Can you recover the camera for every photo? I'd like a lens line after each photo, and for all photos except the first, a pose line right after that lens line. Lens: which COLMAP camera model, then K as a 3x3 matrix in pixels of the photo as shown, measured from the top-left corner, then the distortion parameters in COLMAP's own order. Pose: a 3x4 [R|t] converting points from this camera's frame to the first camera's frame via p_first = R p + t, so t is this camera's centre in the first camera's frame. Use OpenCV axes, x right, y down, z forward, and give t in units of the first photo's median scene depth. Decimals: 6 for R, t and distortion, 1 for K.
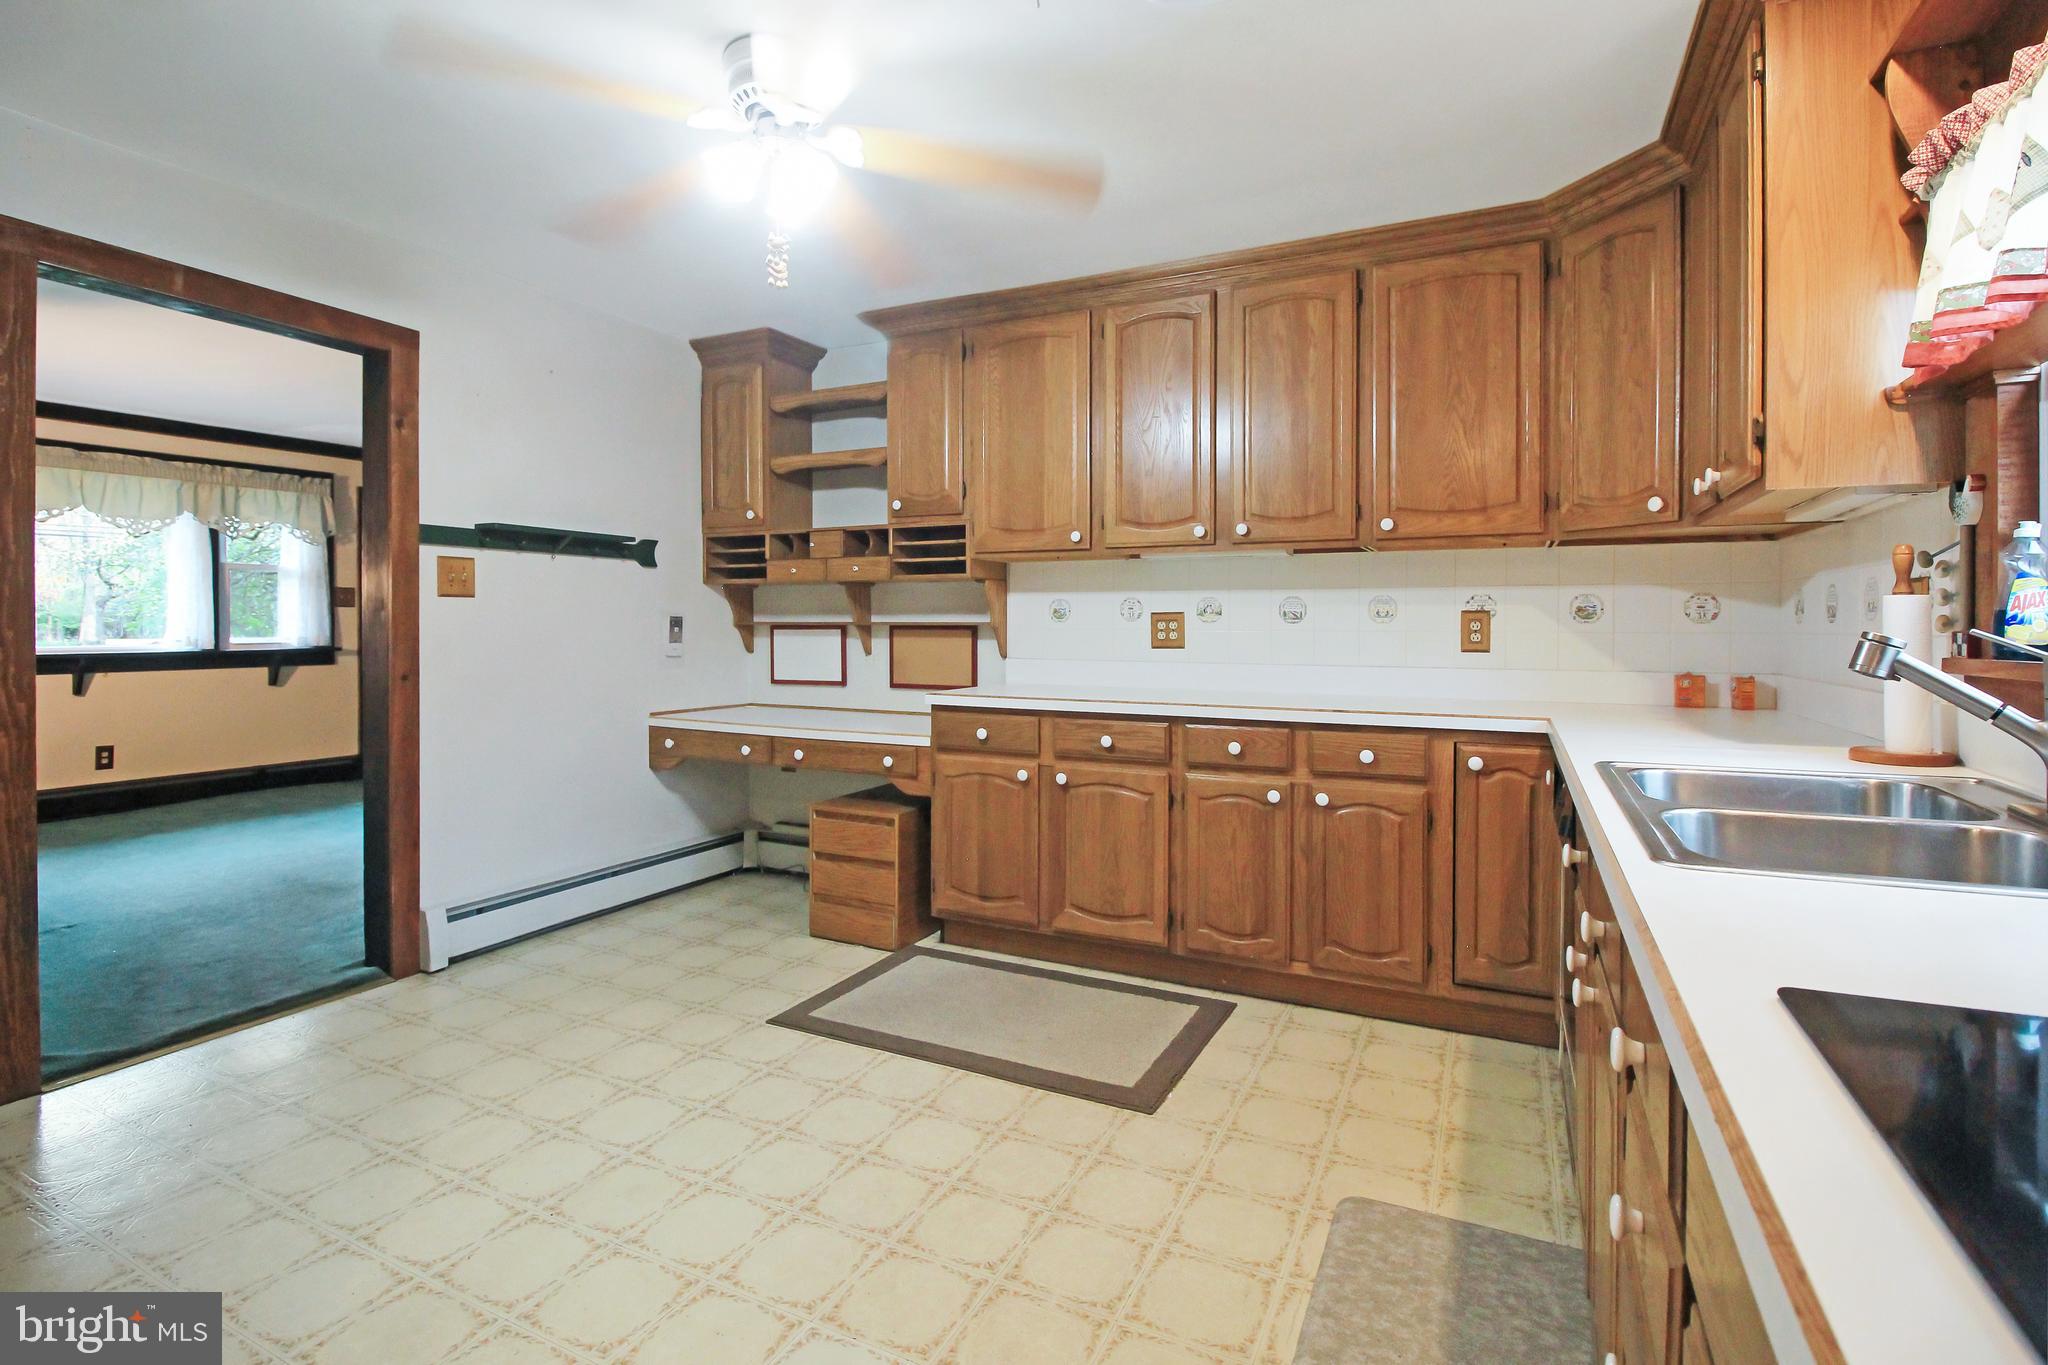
lens RADIAL K [[976.5, 0, 1030.6], [0, 976.5, 629.1], [0, 0, 1]] dist [0.000929, -0.015367]
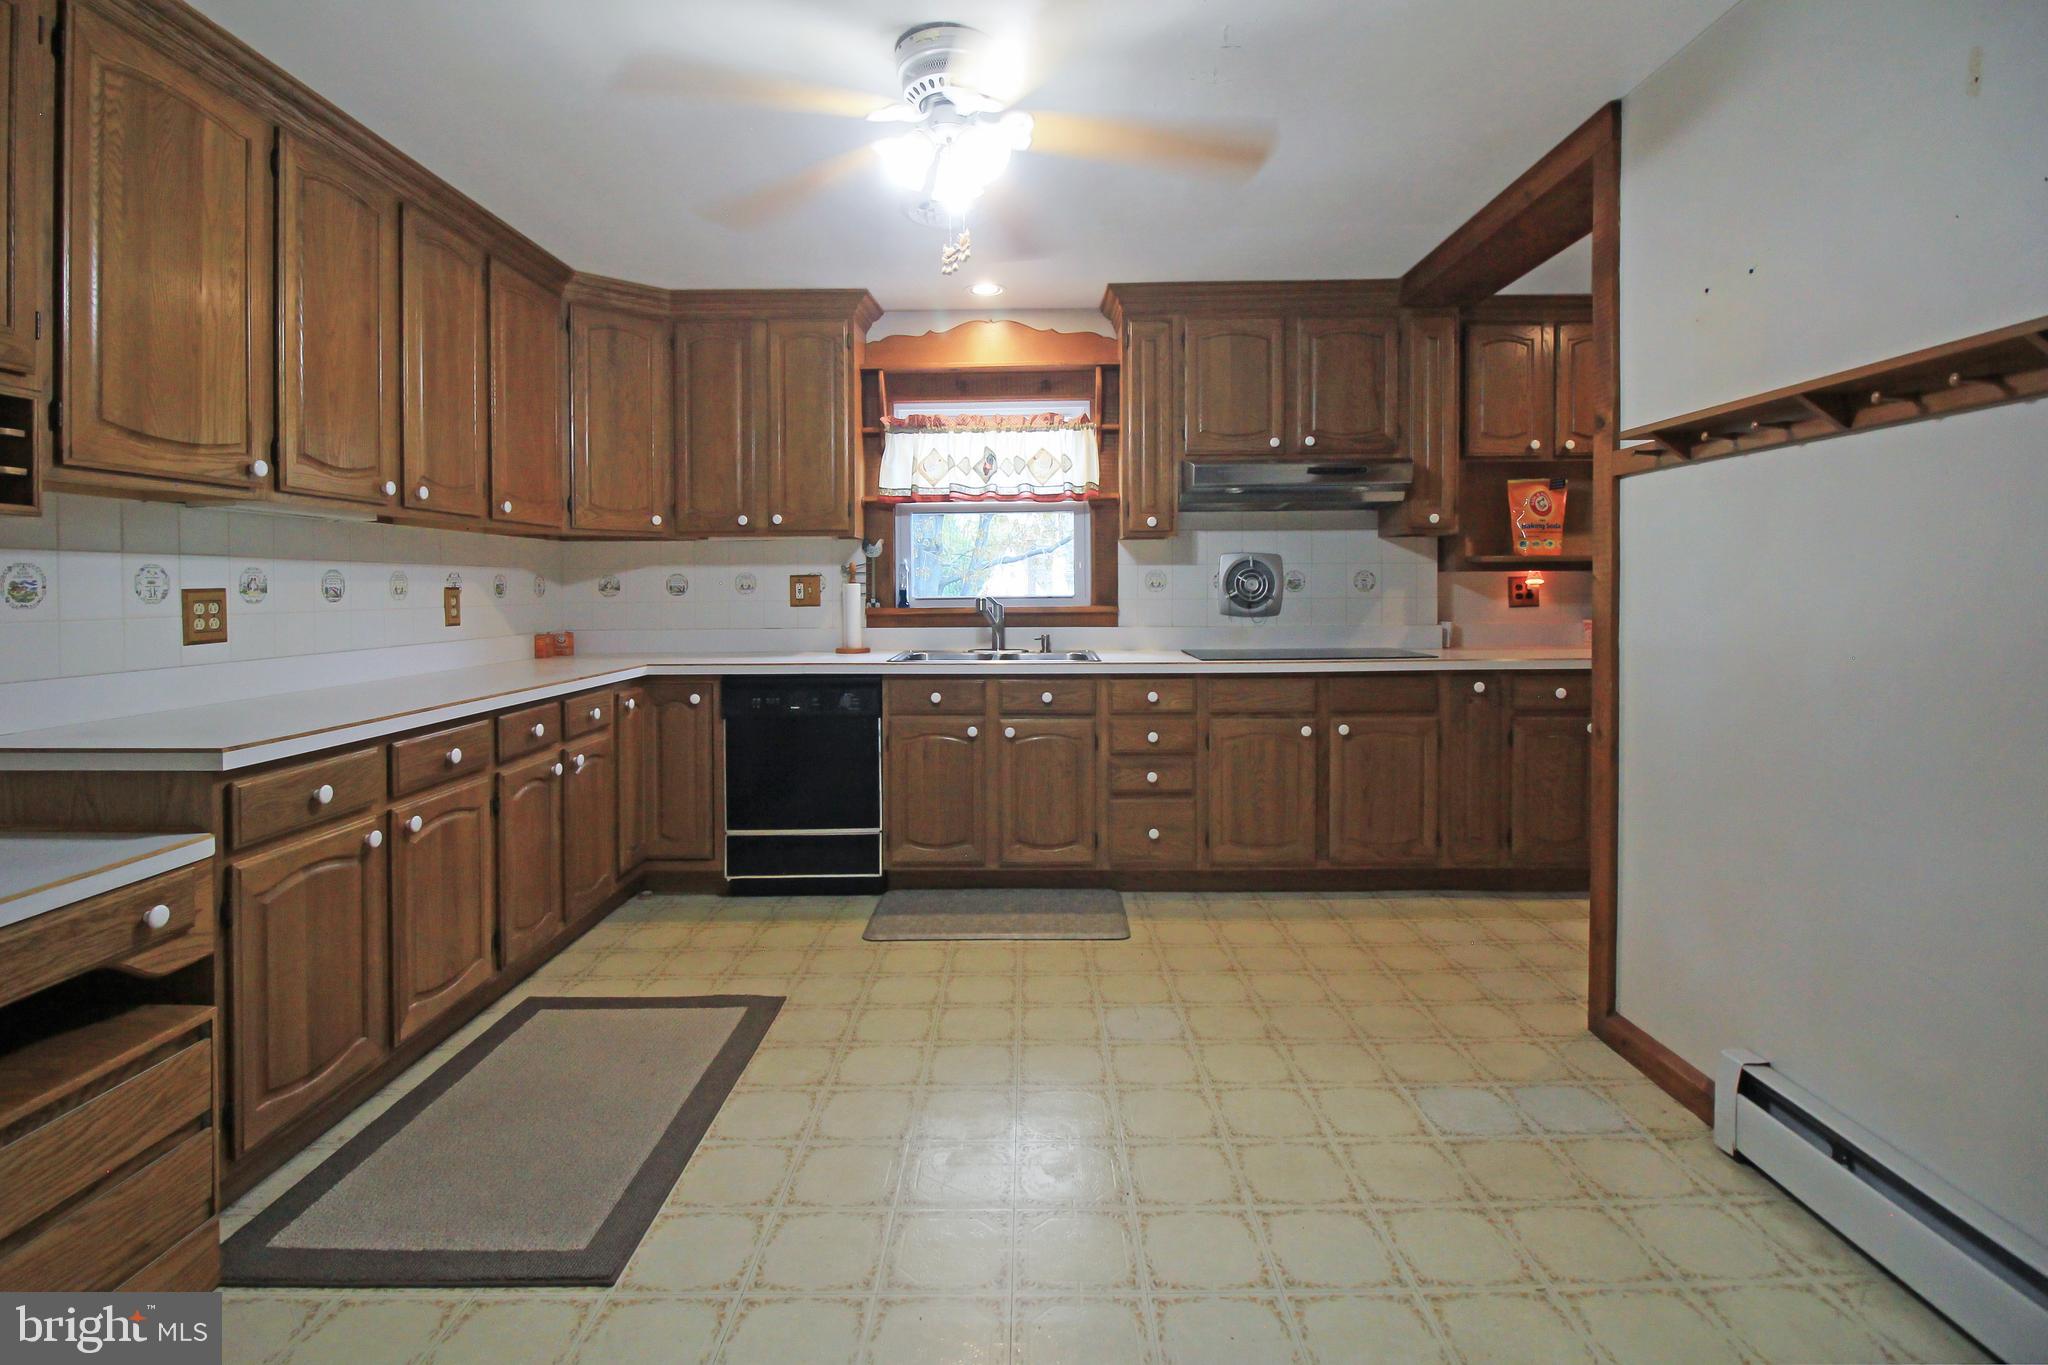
lens RADIAL K [[962.1, 0, 1027.0], [0, 962.1, 605.5], [0, 0, 1]] dist [0.000402, -0.014538]
pose [[-0.440867, -0.017680, 0.897398, -0.810643], [0.009364, 0.999661, 0.024295, -0.019339], [-0.897524, 0.019115, -0.440552, 0.928981]]
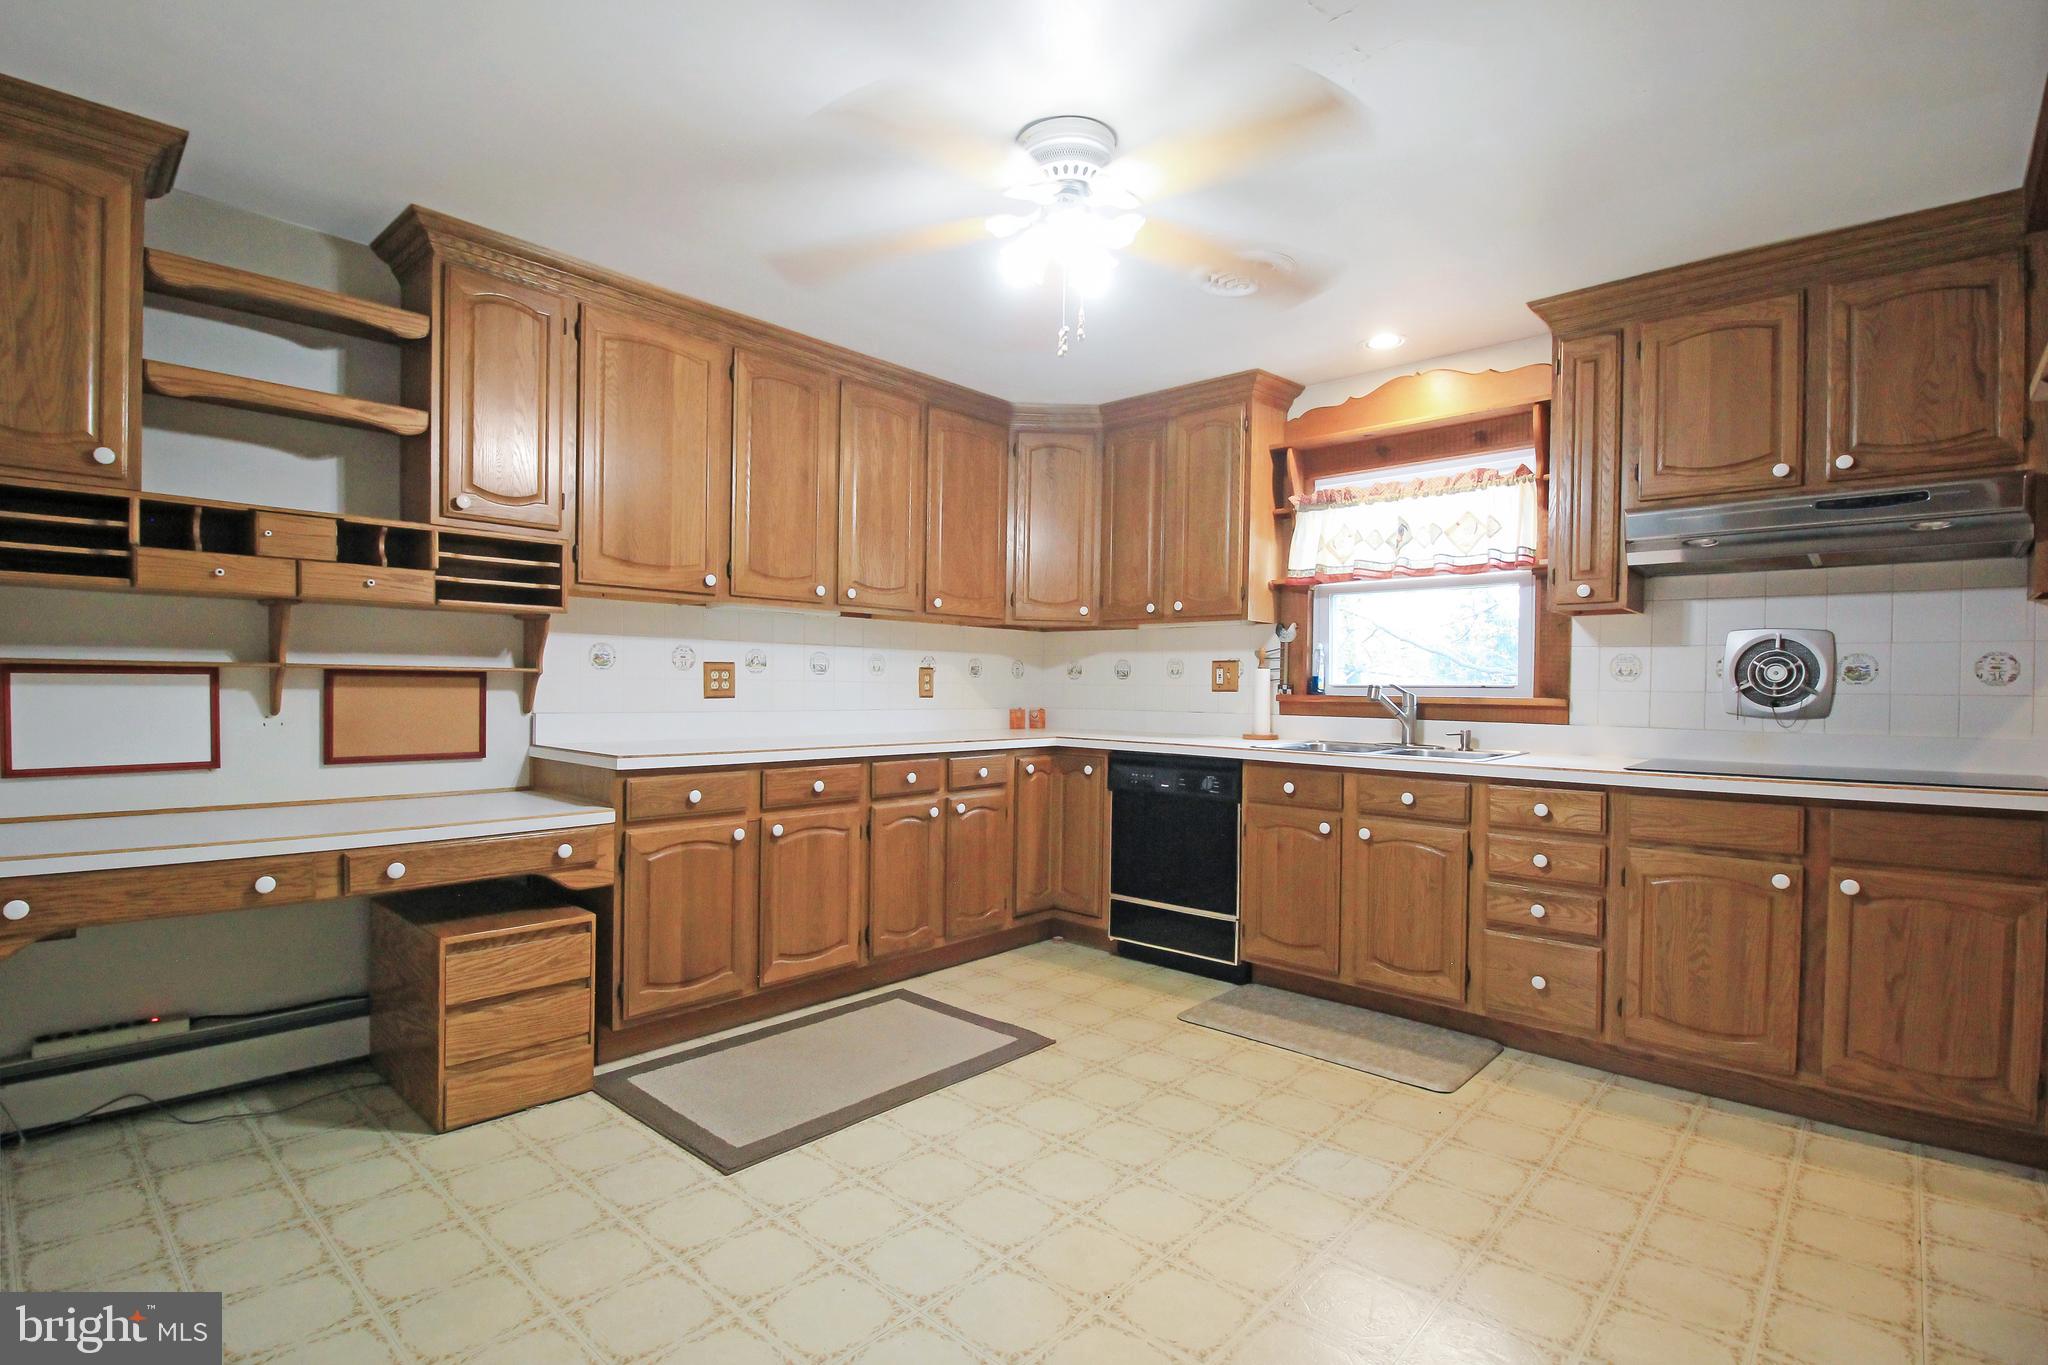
lens RADIAL K [[971.4, 0, 1024.5], [0, 971.4, 693.6], [0, 0, 1]] dist [-0.000211, -0.015250]
pose [[0.271726, -0.007465, 0.962346, -0.867915], [-0.007587, 0.999922, 0.009898, 0.003454], [-0.962345, -0.009991, 0.271649, 0.506487]]
